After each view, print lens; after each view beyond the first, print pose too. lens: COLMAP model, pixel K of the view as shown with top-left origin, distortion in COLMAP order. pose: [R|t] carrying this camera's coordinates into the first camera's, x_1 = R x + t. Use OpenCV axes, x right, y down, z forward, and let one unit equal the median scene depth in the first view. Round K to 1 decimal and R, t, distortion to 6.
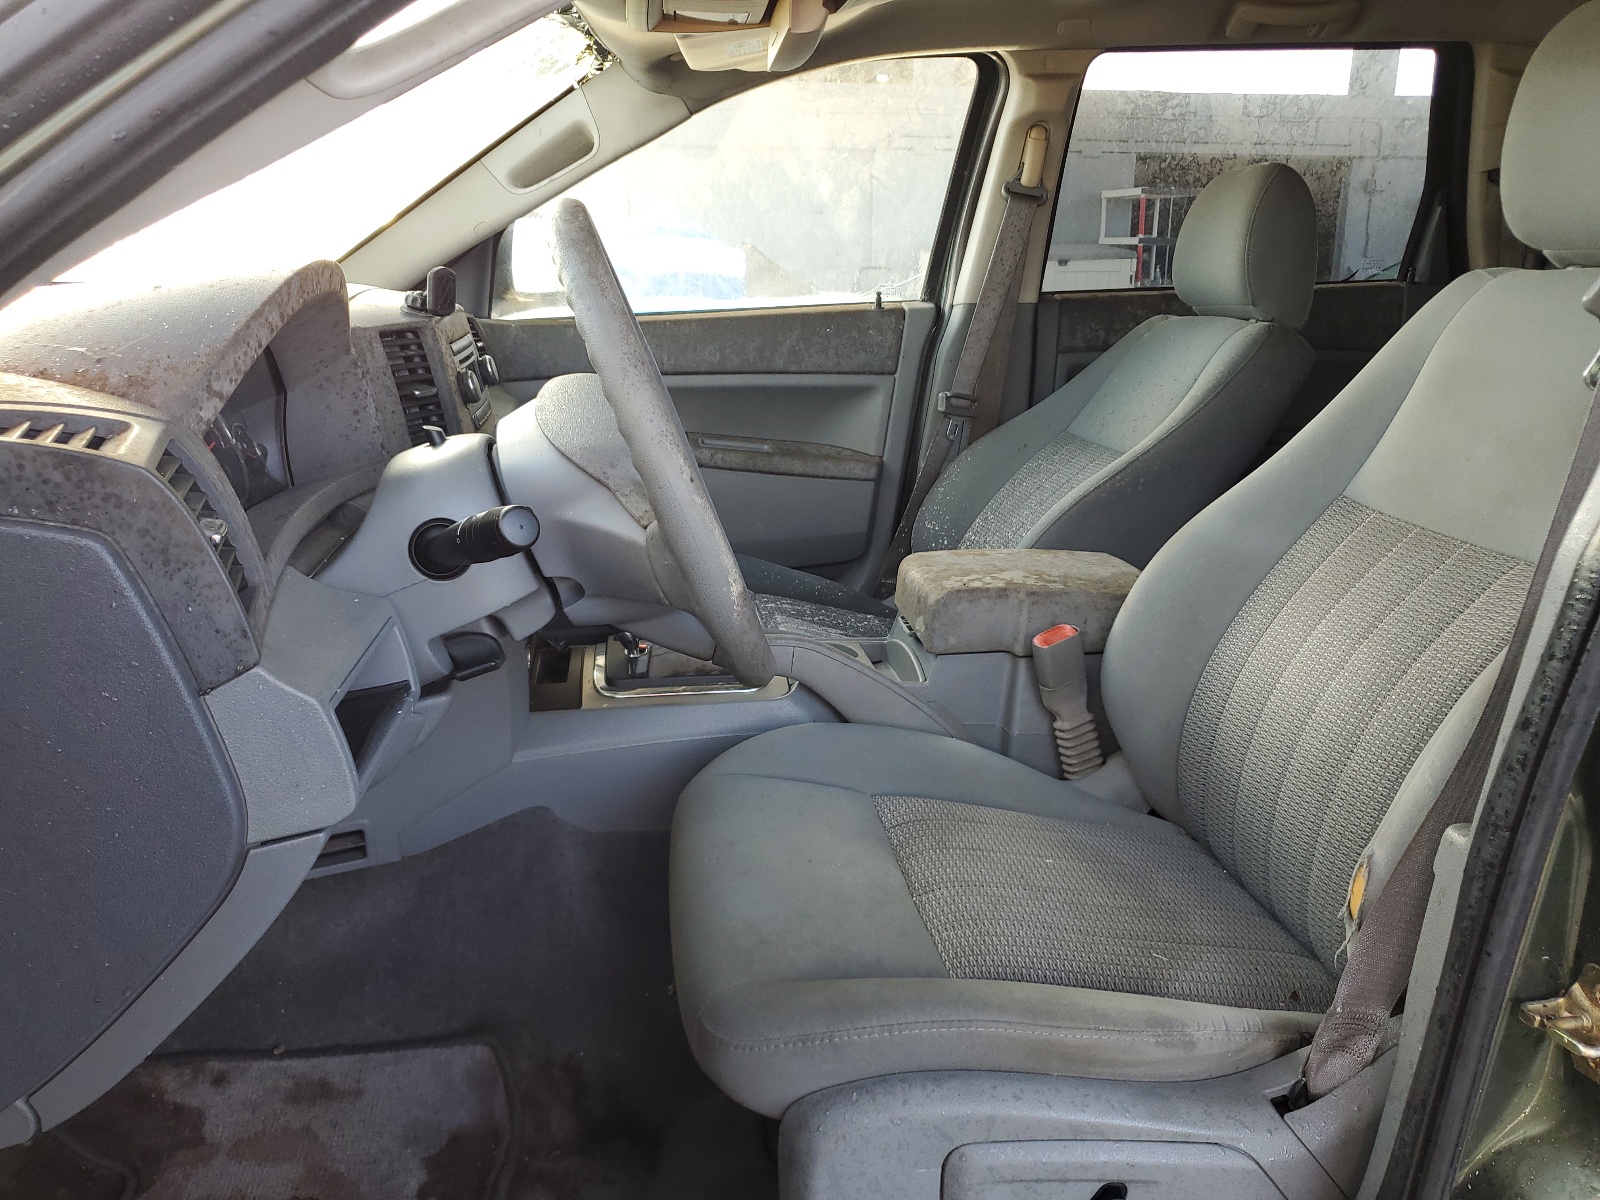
lens RADIAL K [[1230.9, 0, 800.0], [0, 1230.9, 600.0], [0, 0, 1]] dist [0.024891, -0.001884]
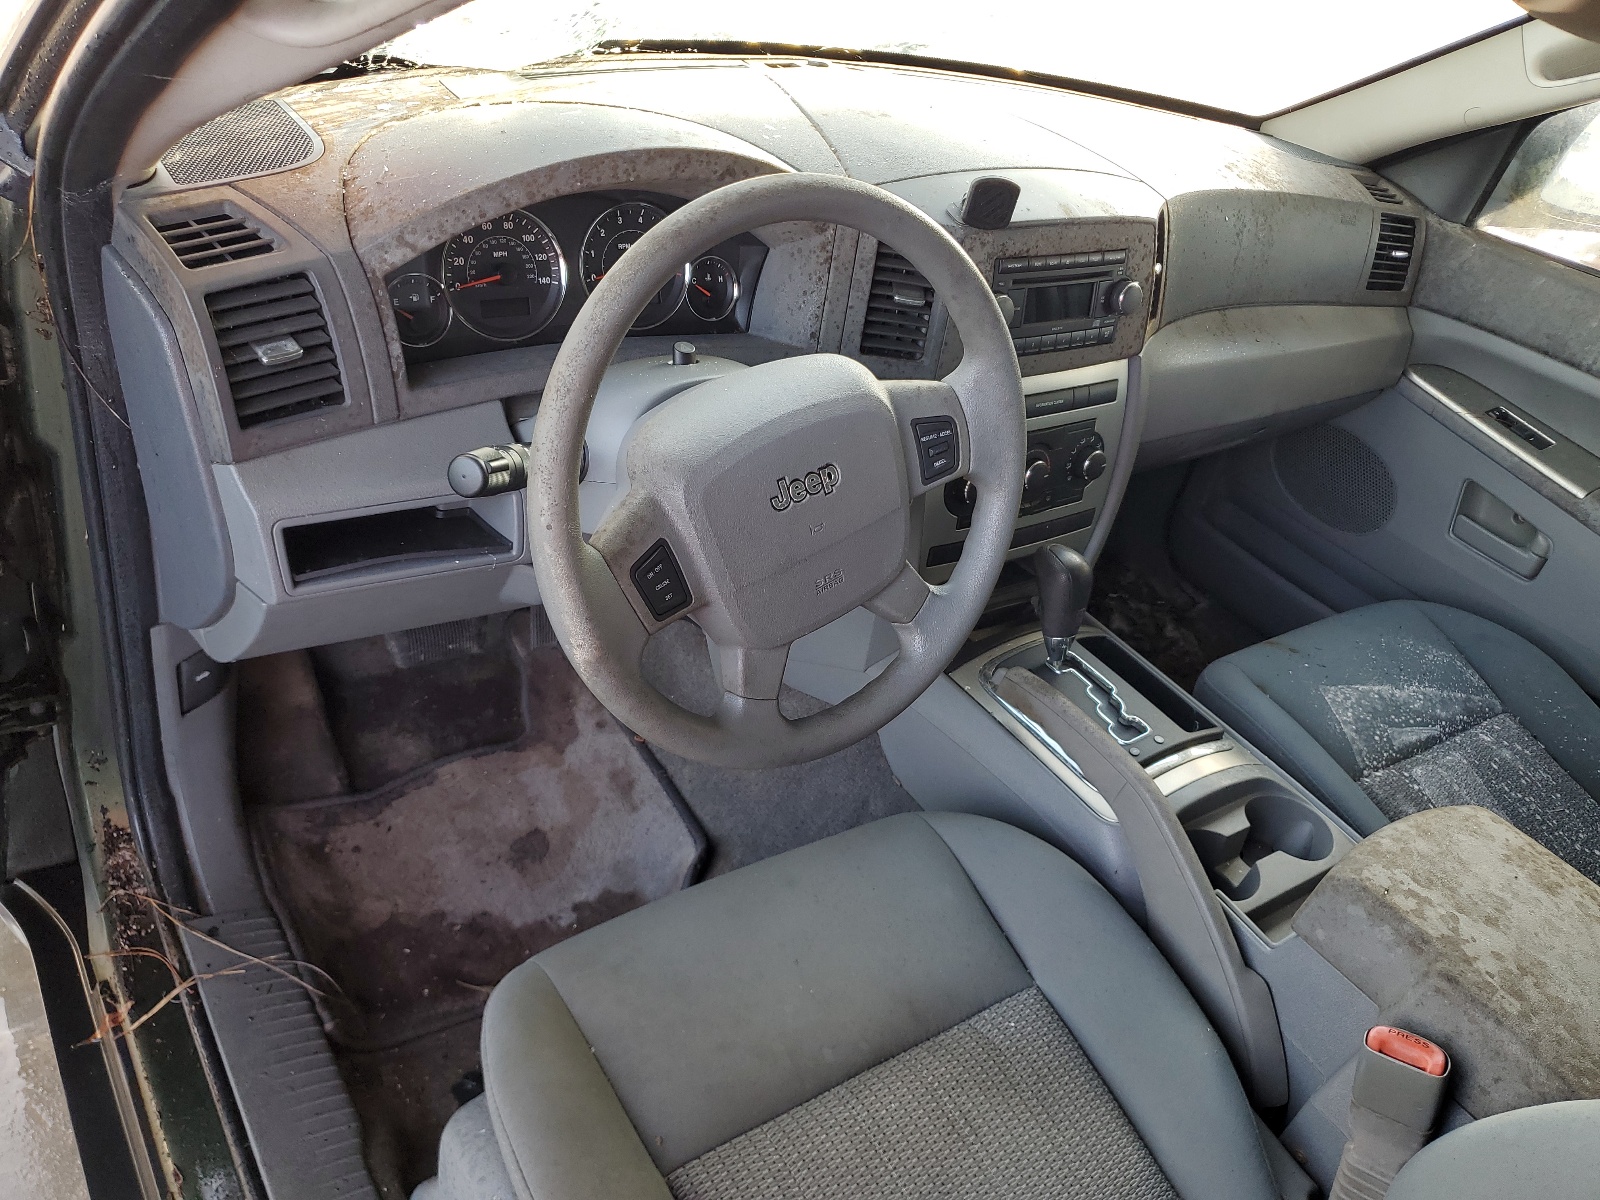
lens RADIAL K [[1230.9, 0, 800.0], [0, 1230.9, 600.0], [0, 0, 1]] dist [0.024891, -0.001884]
pose [[0.451976, 0.580270, -0.677498, 0.353074], [-0.422310, 0.808188, 0.410472, -0.280118], [0.785731, 0.100591, 0.610335, 0.330694]]
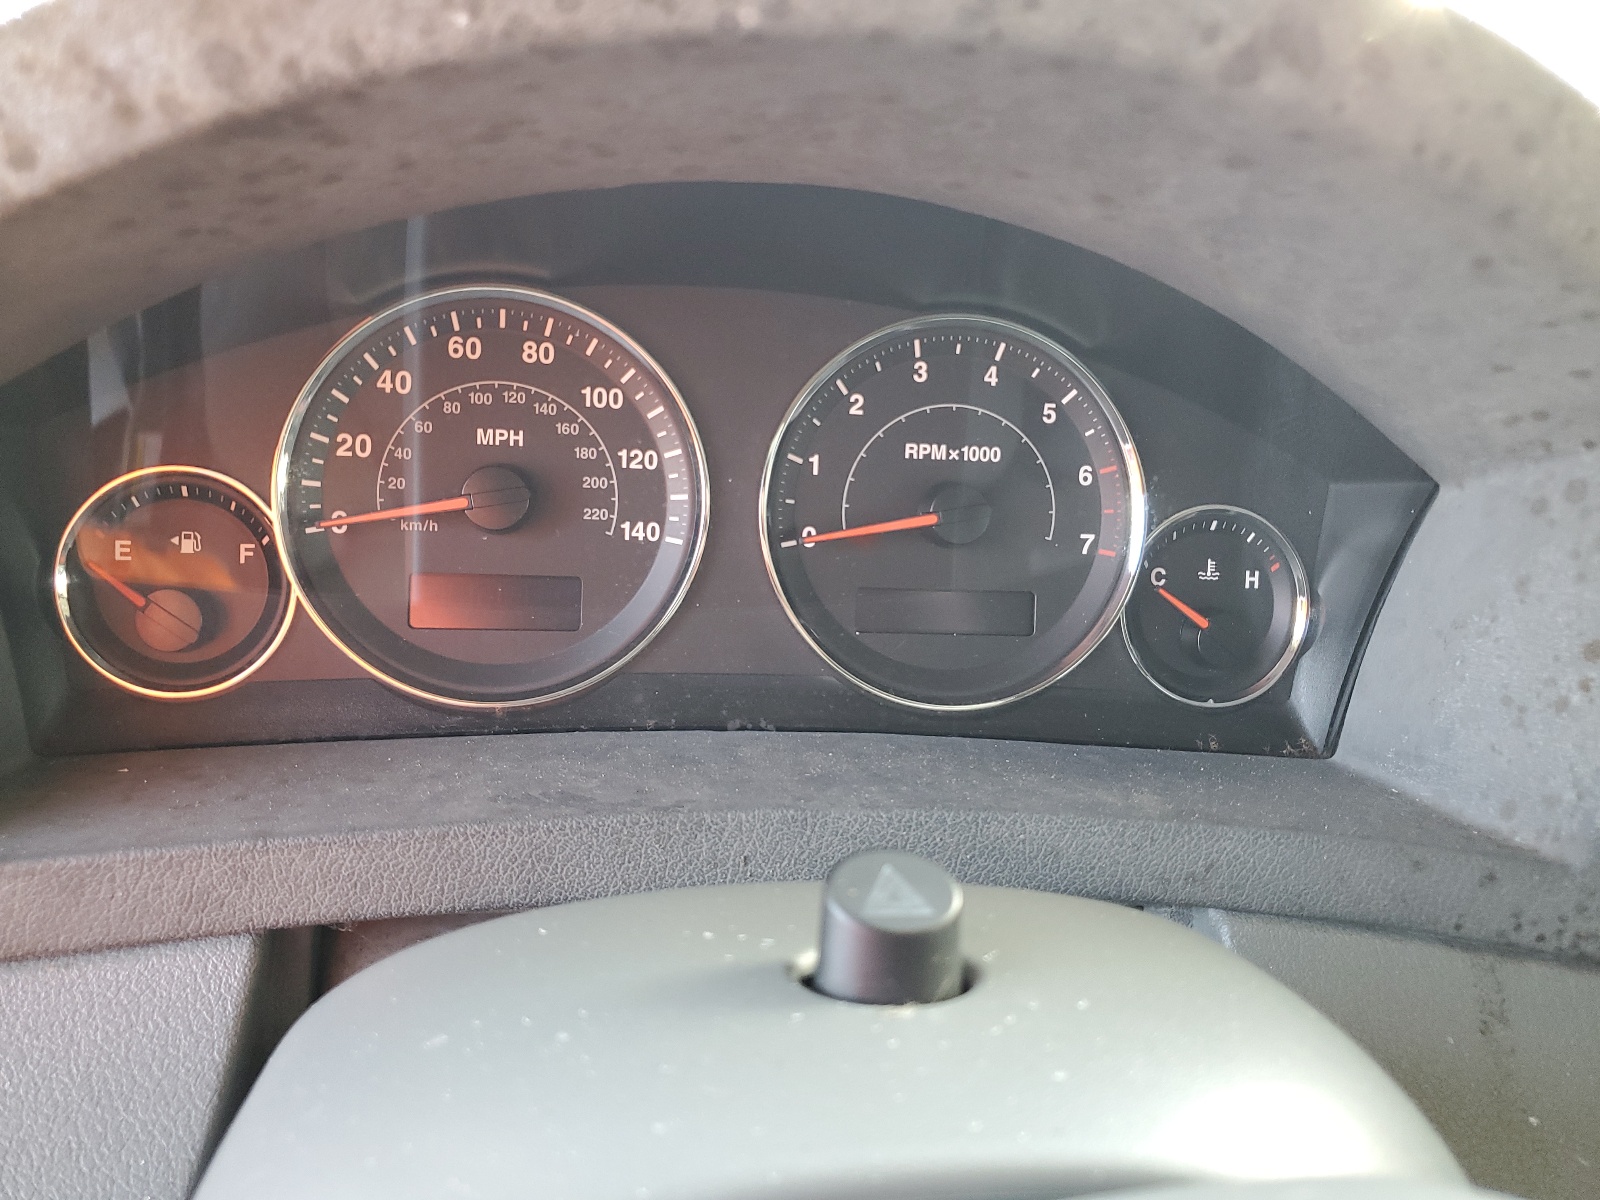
lens RADIAL K [[1230.9, 0, 800.0], [0, 1230.9, 600.0], [0, 0, 1]] dist [0.024891, -0.001884]
pose [[0.003413, 0.404554, -0.914508, -0.106303], [-0.359931, 0.853717, 0.376319, -0.155016], [0.932973, 0.327876, 0.148526, 0.638378]]
